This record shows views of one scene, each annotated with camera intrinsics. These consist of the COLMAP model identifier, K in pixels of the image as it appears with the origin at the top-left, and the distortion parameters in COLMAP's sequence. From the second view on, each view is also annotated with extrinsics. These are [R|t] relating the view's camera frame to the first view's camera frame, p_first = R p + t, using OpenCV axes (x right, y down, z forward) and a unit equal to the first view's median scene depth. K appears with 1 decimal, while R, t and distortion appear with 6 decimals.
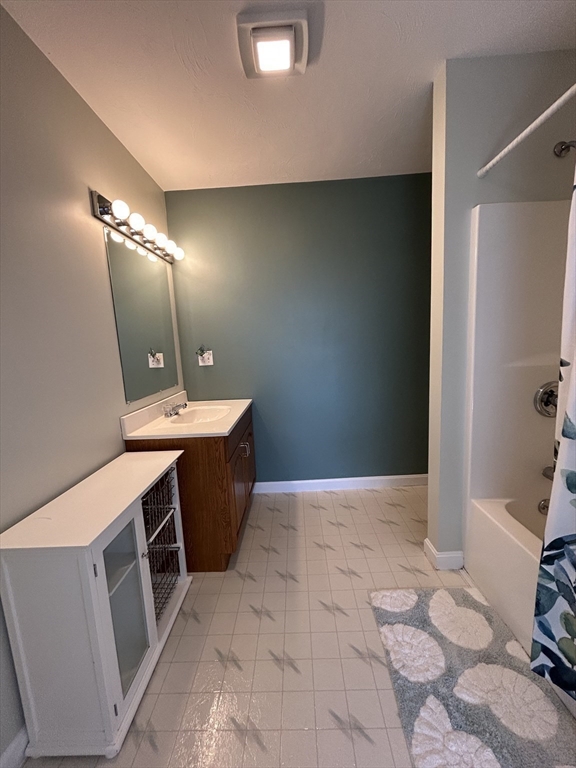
lens RADIAL K [[308.8, 0, 289.7], [0, 308.8, 384.5], [0, 0, 1]] dist [0.002905, 0.000115]
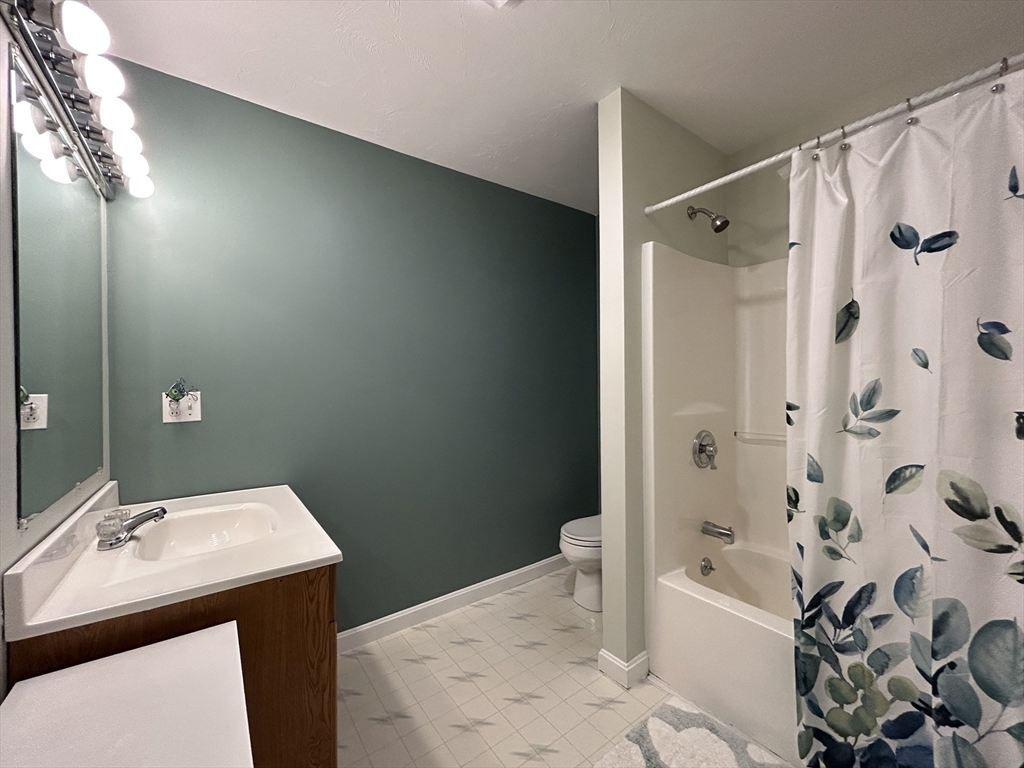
lens RADIAL K [[411.7, 0, 511.7], [0, 411.7, 385.1], [0, 0, 1]] dist [0.002905, 0.000115]
pose [[0.796991, 0.042193, 0.602515, -0.451236], [0.054821, 0.988386, -0.141731, 0.000327], [-0.601498, 0.145989, 0.785422, 0.339530]]
